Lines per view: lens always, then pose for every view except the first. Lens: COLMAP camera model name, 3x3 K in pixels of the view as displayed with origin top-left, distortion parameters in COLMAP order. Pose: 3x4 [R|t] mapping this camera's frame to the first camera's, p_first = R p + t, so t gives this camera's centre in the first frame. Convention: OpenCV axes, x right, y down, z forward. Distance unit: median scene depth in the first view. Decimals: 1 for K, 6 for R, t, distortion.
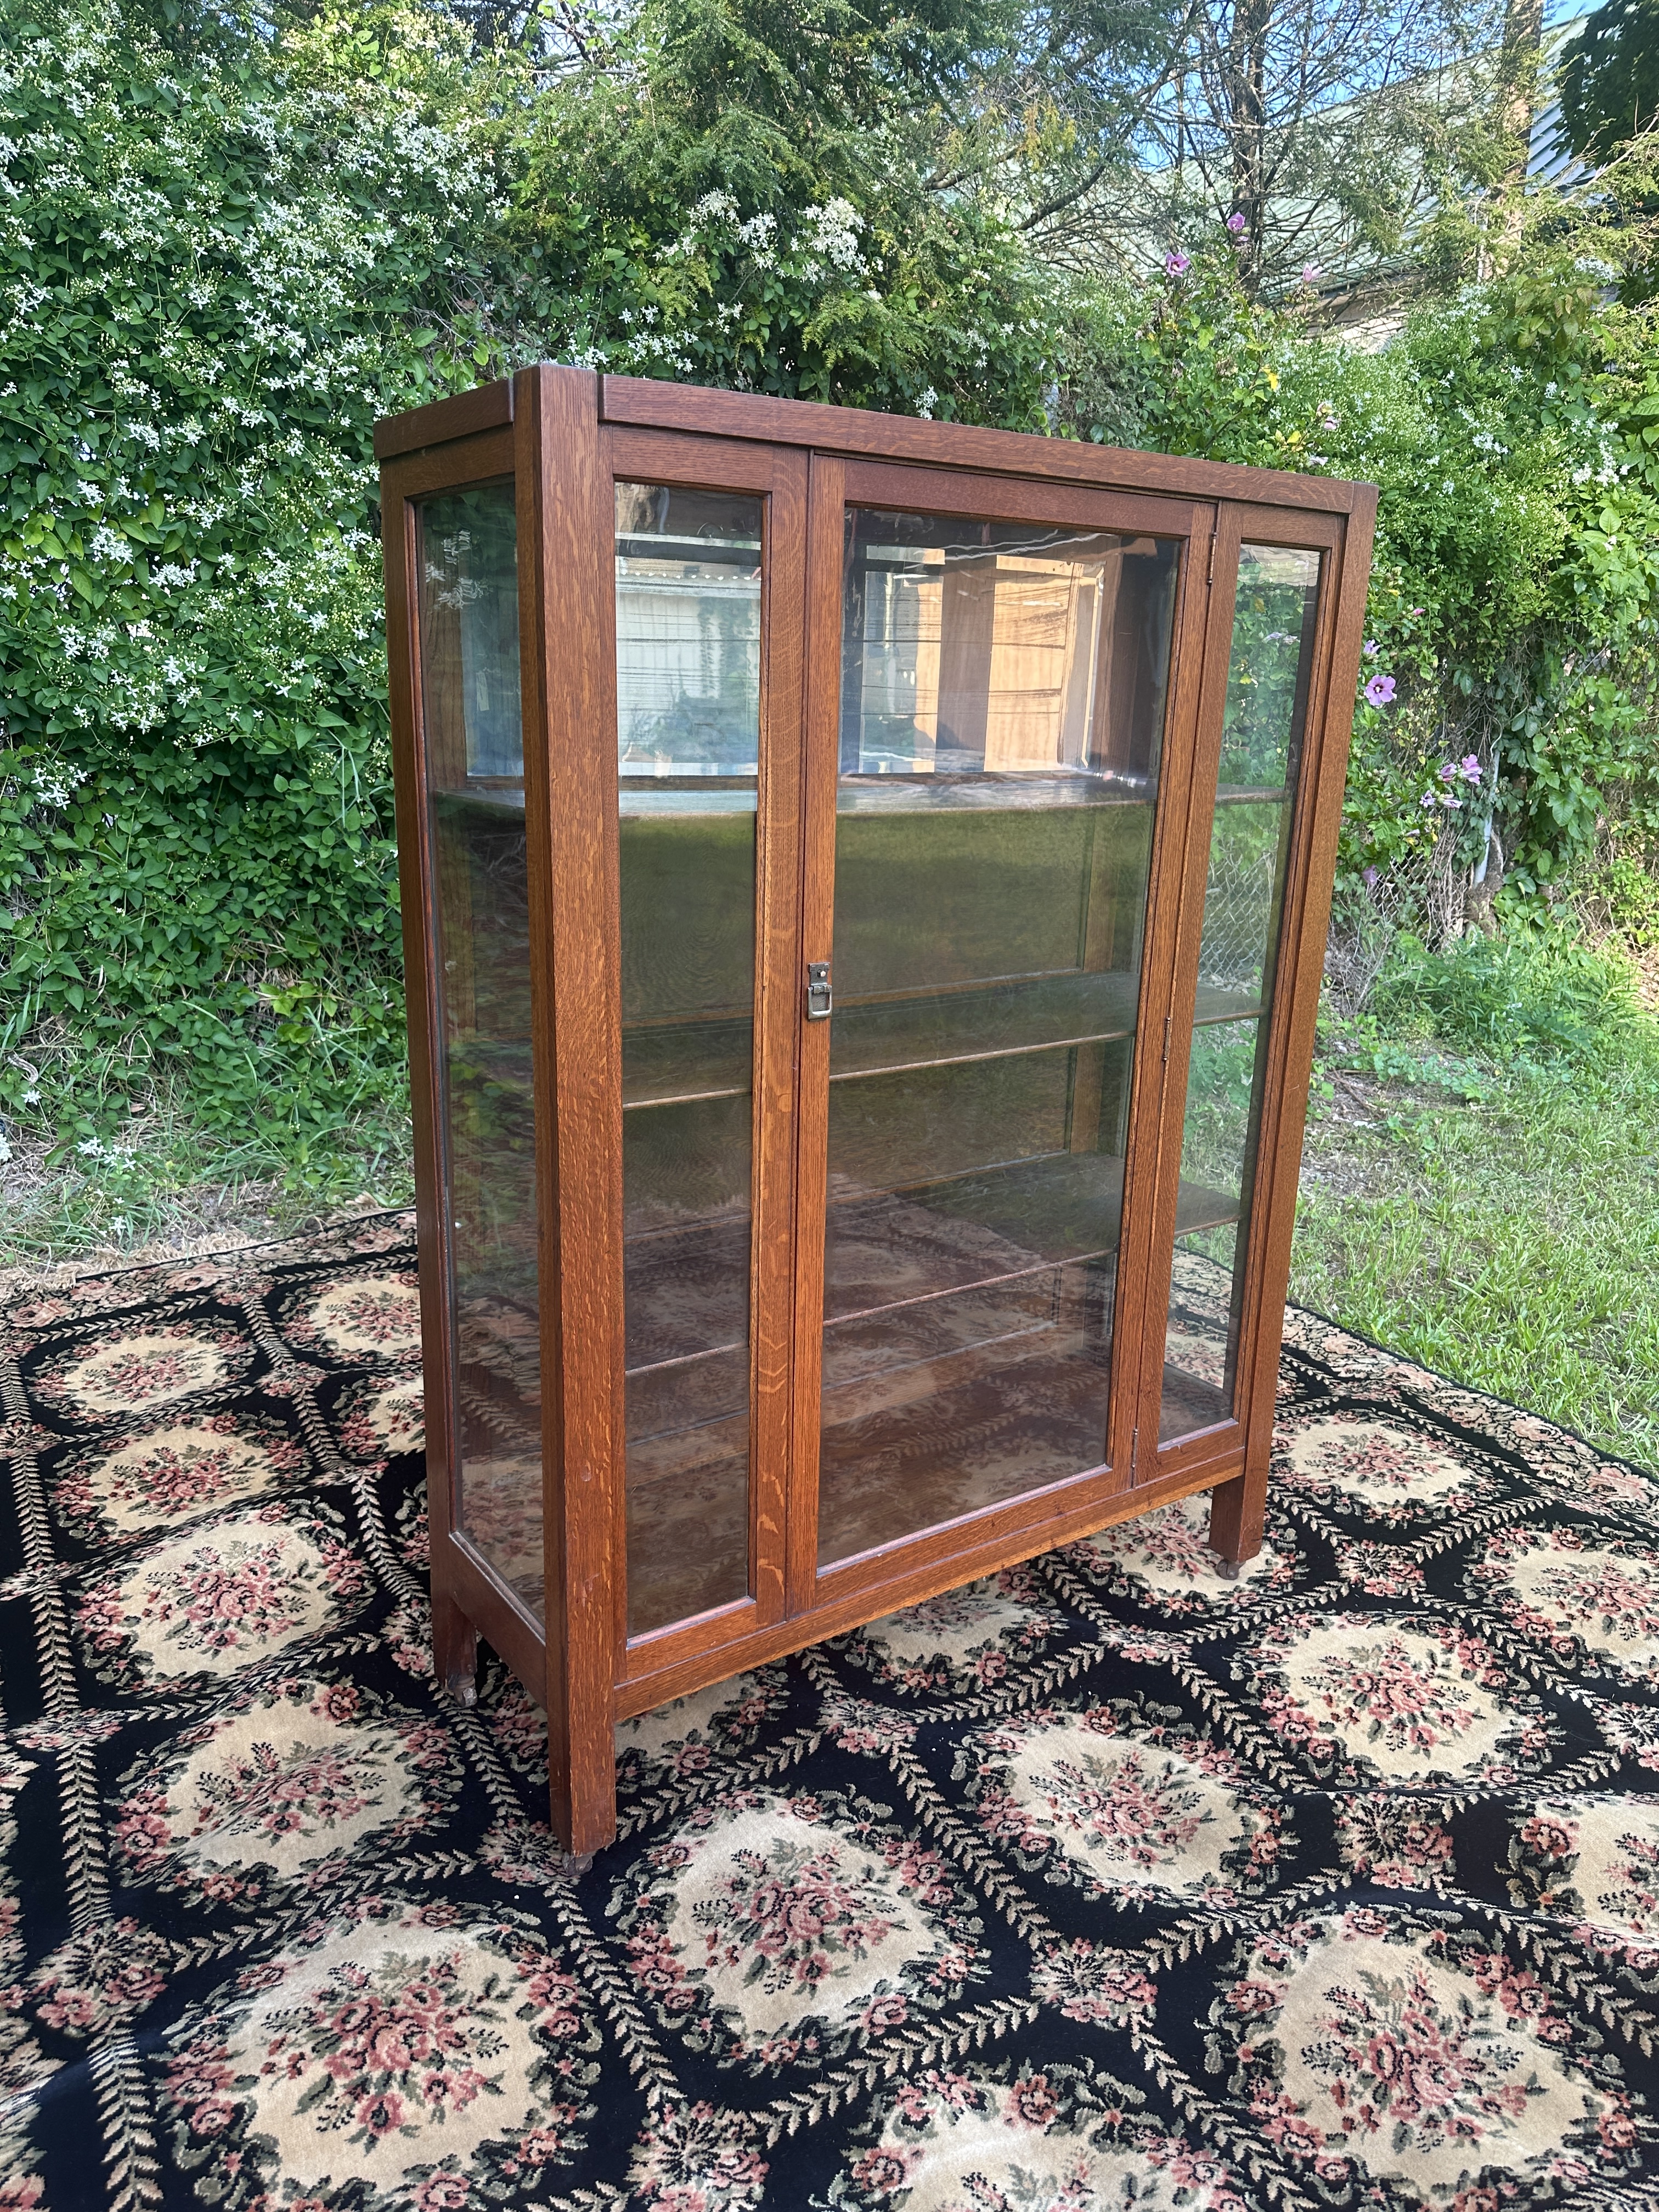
lens RADIAL K [[1564.0, 0, 829.3], [0, 1564.0, 1090.9], [0, 0, 1]] dist [0.003905, -0.006663]
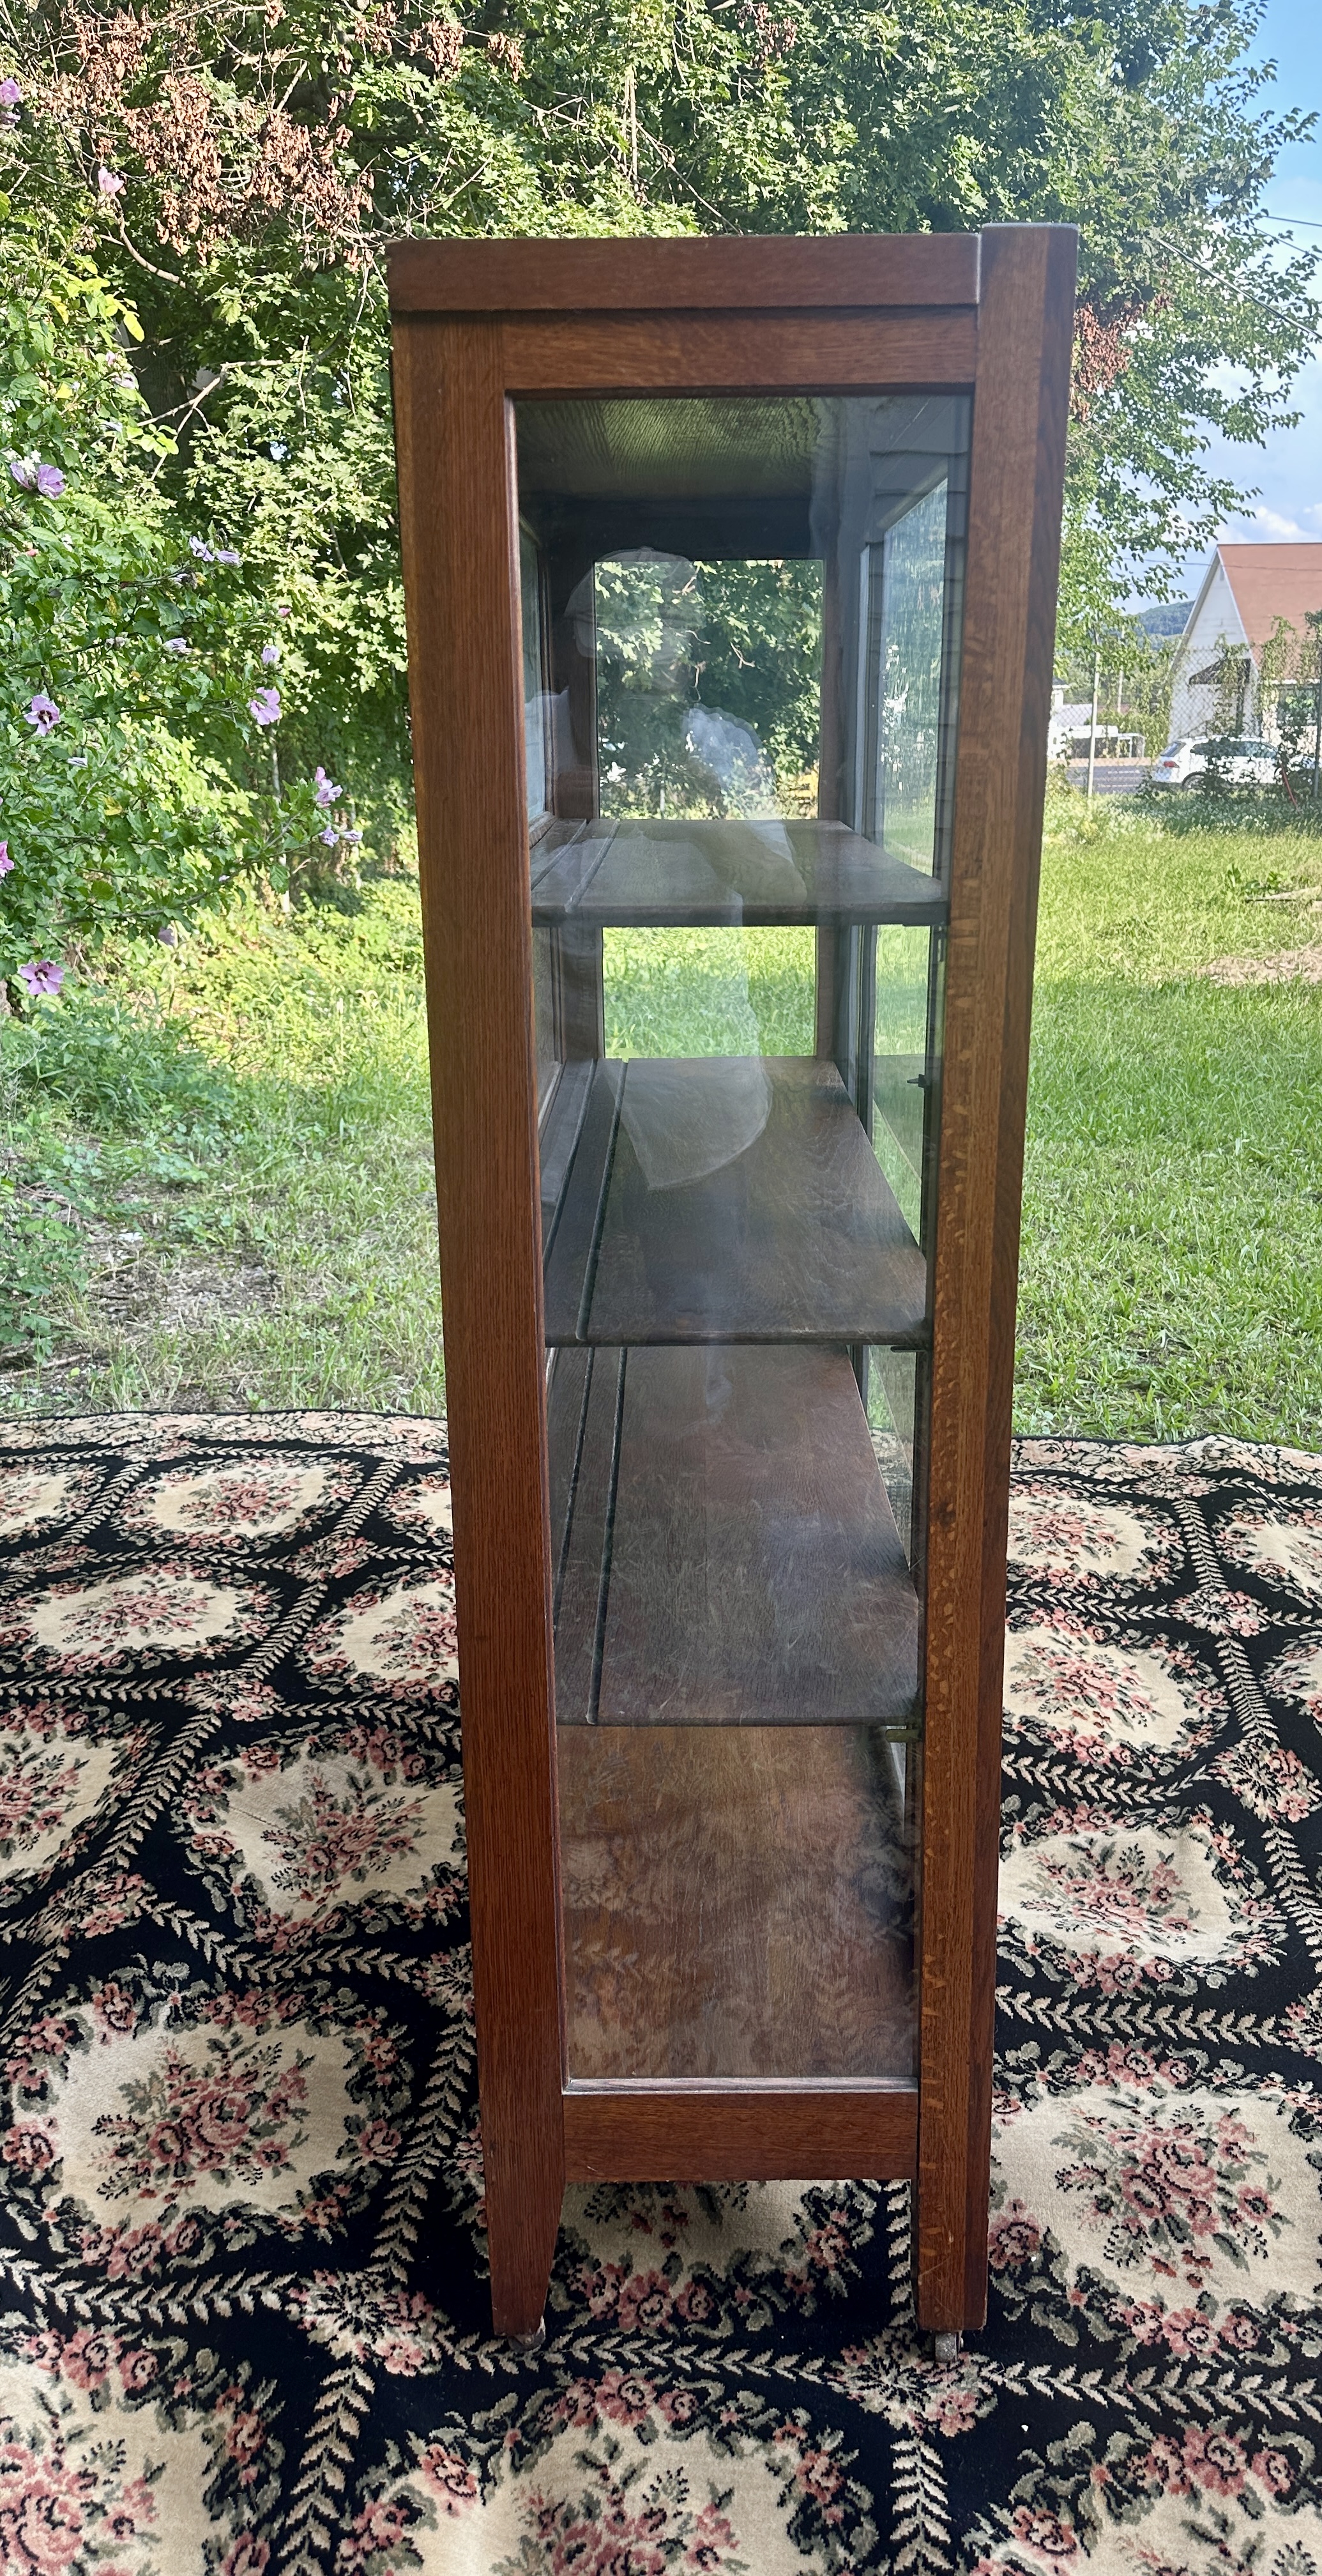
lens RADIAL K [[1833.8, 0, 661.1], [0, 1833.8, 1249.3], [0, 0, 1]] dist [0.006436, -0.015326]
pose [[0.579353, -0.257513, 0.773328, -0.645518], [0.229779, 0.961899, 0.148163, -0.128963], [-0.782018, 0.091856, 0.616450, 0.446410]]
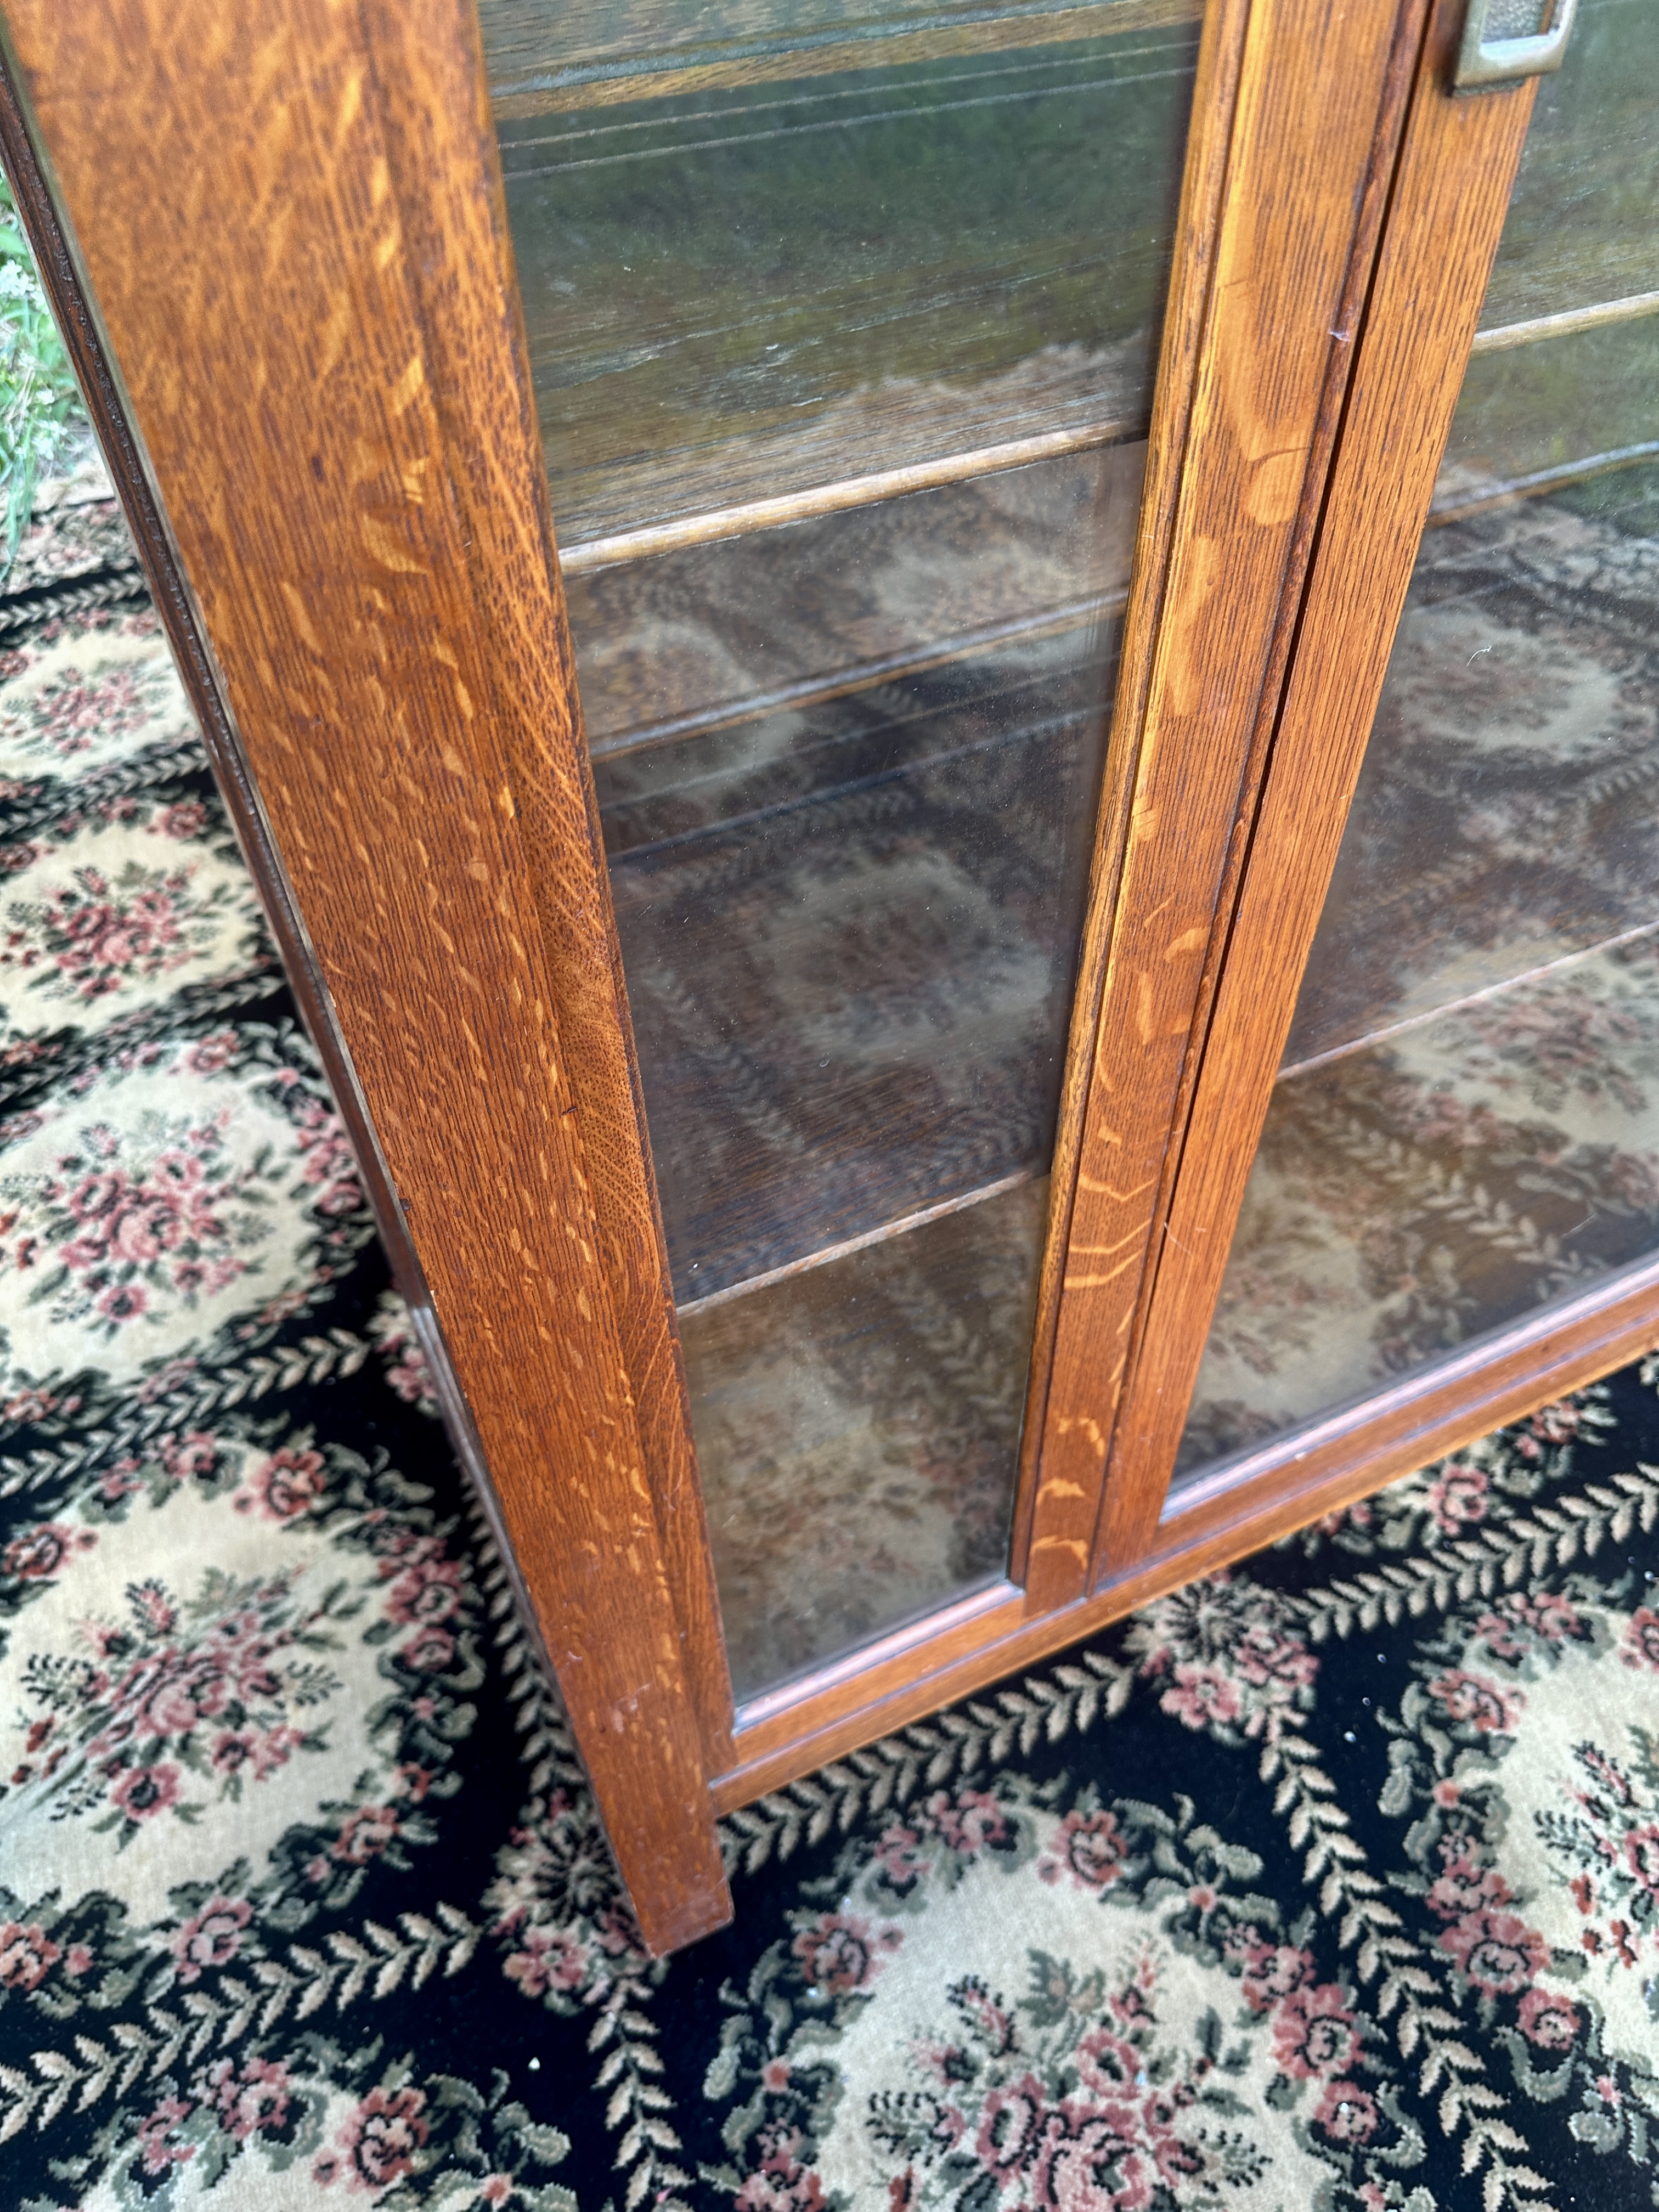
lens RADIAL K [[1599.8, 0, 829.5], [0, 1599.8, 1106.0], [0, 0, 1]] dist [-0.009359, -0.010233]
pose [[0.986053, 0.083805, -0.143794, -0.041243], [0.005442, 0.847278, 0.531122, -0.035757], [0.166344, -0.524497, 0.835005, 0.583567]]
